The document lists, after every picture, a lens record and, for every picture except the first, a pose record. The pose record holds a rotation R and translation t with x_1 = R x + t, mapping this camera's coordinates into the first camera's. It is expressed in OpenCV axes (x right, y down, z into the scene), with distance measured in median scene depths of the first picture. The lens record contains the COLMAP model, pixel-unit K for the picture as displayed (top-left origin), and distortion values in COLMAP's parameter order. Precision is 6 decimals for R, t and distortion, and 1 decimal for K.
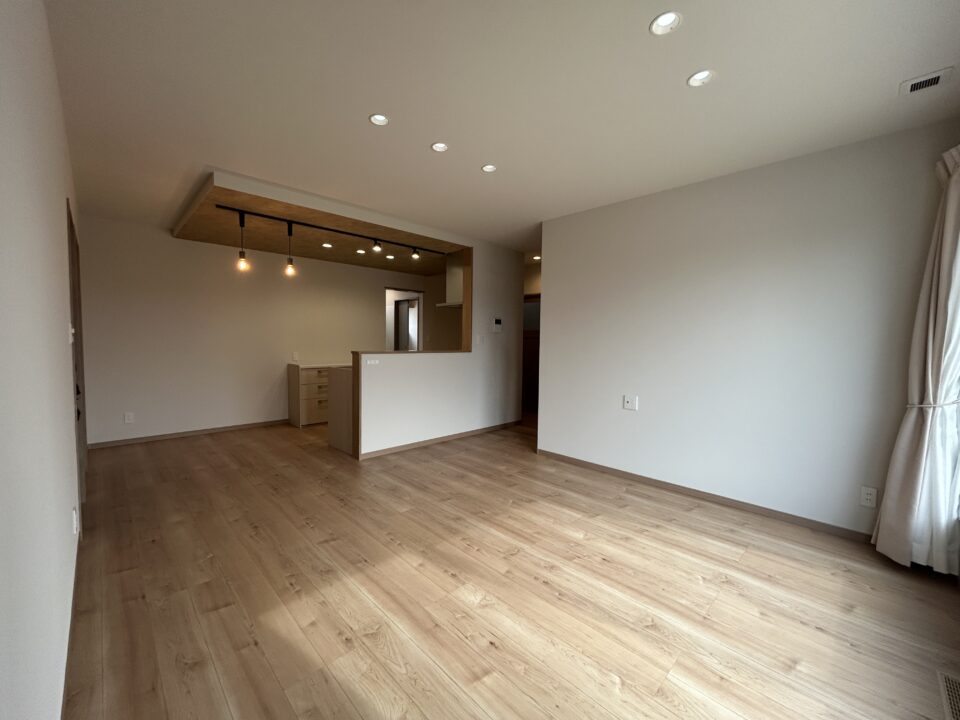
lens RADIAL K [[389.4, 0, 480.0], [0, 389.4, 360.0], [0, 0, 1]] dist [0.005094, 0.000306]
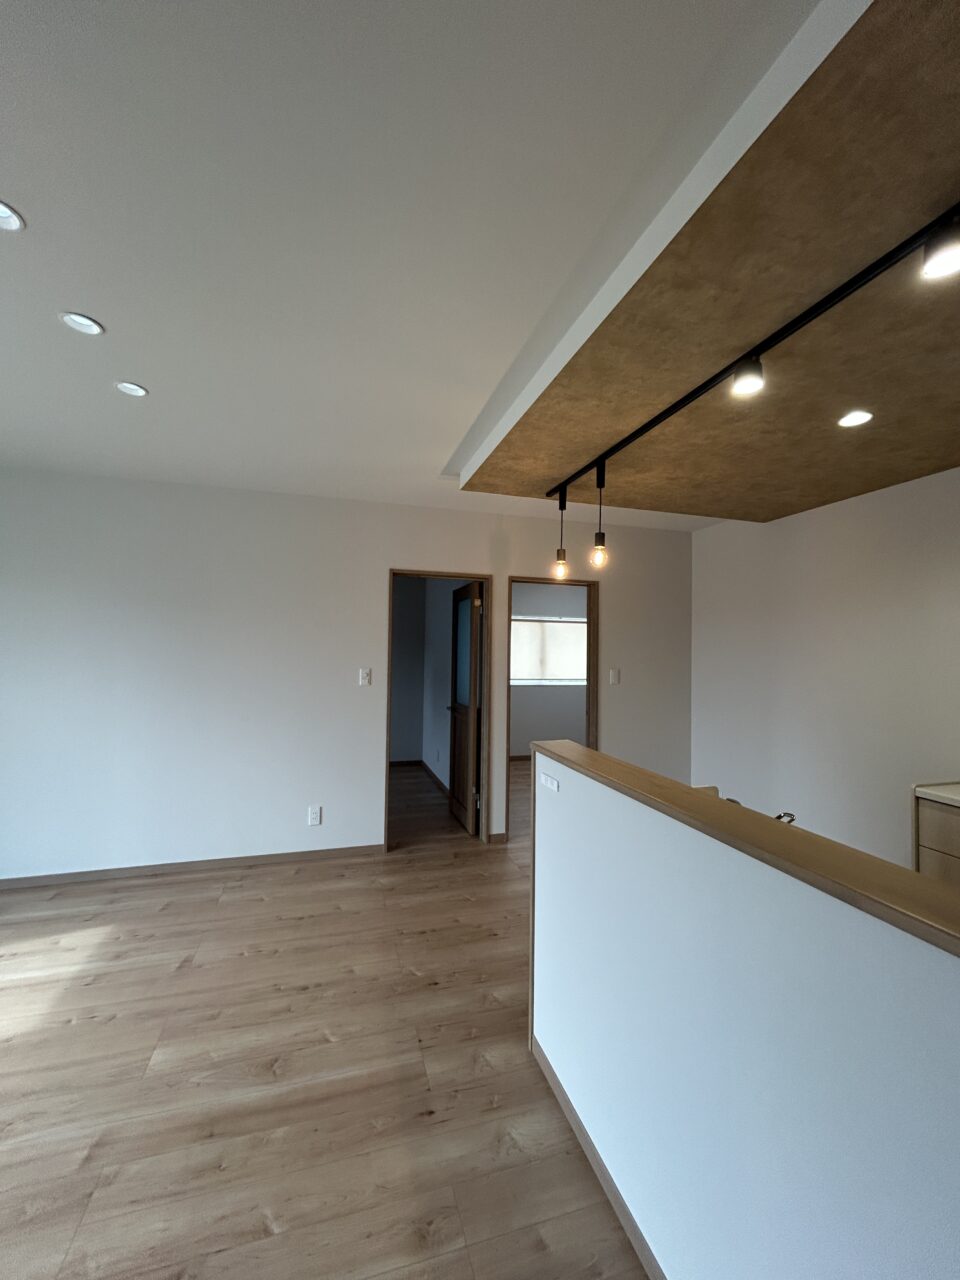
lens RADIAL K [[519.3, 0, 480.0], [0, 519.3, 640.0], [0, 0, 1]] dist [0.005094, 0.000306]
pose [[-0.472941, -0.042561, -0.880066, 0.211986], [-0.066576, 0.997703, -0.012473, -0.151220], [0.878575, 0.052693, -0.474688, 1.674846]]
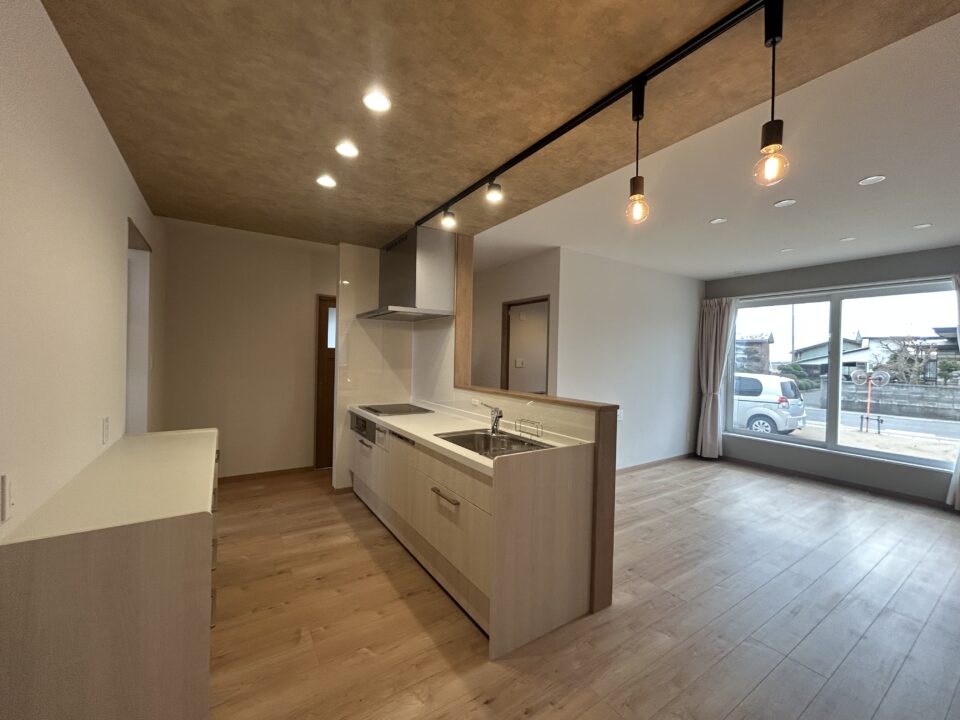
lens RADIAL K [[389.4, 0, 480.0], [0, 389.4, 360.0], [0, 0, 1]] dist [0.005094, 0.000306]
pose [[0.192857, -0.022243, 0.980975, -1.254602], [0.034936, 0.999265, 0.015789, -0.143509], [-0.980605, 0.031227, 0.193492, 1.527425]]
